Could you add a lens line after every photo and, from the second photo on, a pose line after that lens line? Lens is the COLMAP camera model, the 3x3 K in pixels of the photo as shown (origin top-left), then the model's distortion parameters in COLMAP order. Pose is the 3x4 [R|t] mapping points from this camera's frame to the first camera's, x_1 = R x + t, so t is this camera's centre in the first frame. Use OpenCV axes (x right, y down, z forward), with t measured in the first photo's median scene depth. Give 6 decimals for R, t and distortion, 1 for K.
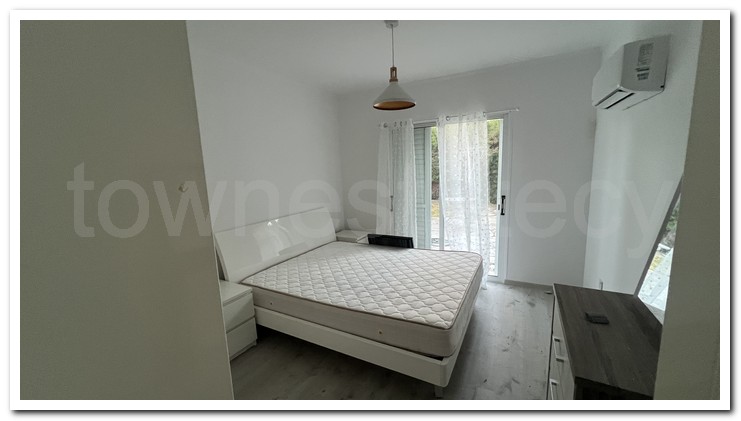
lens RADIAL K [[283.6, 0, 366.3], [0, 283.6, 213.0], [0, 0, 1]] dist [-0.000964, 0.000315]
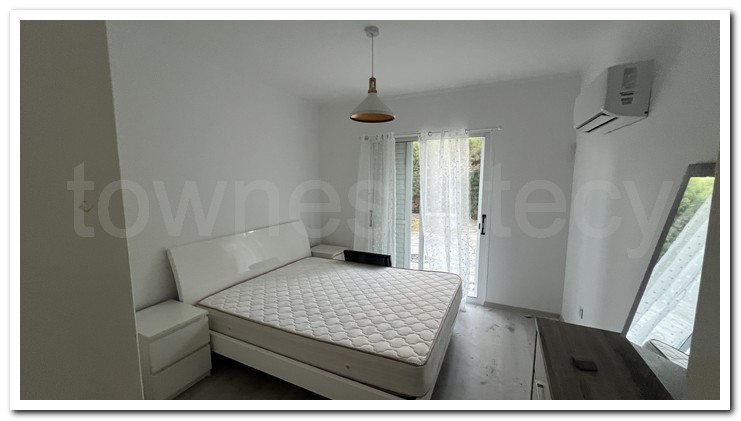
lens RADIAL K [[263.1, 0, 374.9], [0, 263.1, 206.6], [0, 0, 1]] dist [-0.002838, -0.000084]
pose [[0.997882, 0.032455, 0.056374, 0.063247], [-0.030126, 0.998677, -0.041671, -0.044751], [-0.057652, 0.039884, 0.997540, 0.130216]]
